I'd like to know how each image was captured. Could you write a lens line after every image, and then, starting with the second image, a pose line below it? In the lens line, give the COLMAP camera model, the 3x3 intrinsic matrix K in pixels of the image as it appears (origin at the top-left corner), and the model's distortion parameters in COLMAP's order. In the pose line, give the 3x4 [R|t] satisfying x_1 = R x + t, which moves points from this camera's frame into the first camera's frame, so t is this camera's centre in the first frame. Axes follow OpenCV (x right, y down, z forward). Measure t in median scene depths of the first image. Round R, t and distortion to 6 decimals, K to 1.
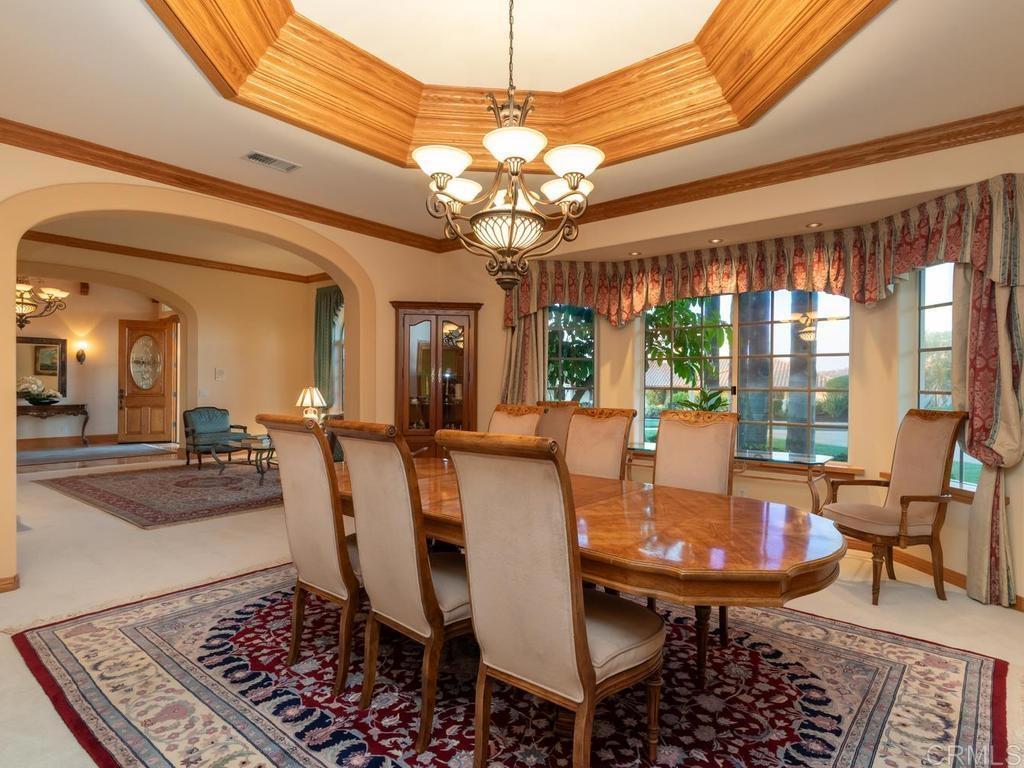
lens RADIAL K [[571.0, 0, 511.6], [0, 571.0, 388.6], [0, 0, 1]] dist [-0.006117, -0.000529]
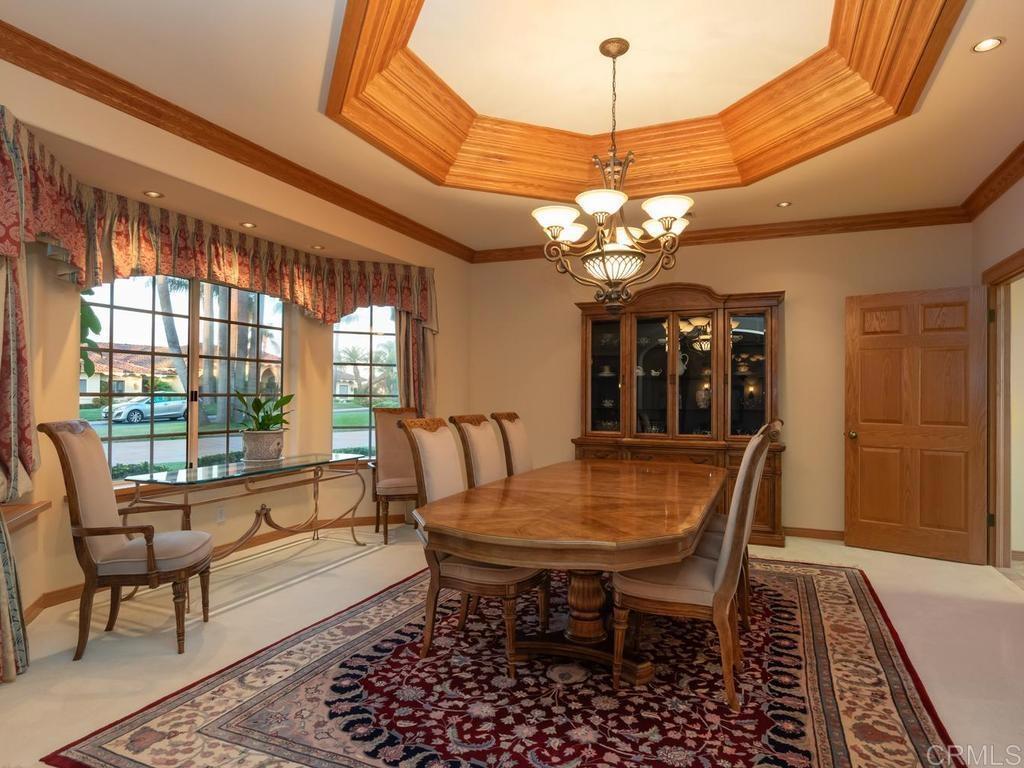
lens RADIAL K [[610.3, 0, 511.7], [0, 610.3, 388.0], [0, 0, 1]] dist [0.009519, 0.001315]
pose [[-0.292347, -0.003672, 0.956305, -1.298346], [-0.014480, 0.999895, -0.000587, -0.026863], [-0.956203, -0.014019, -0.292369, 1.741260]]
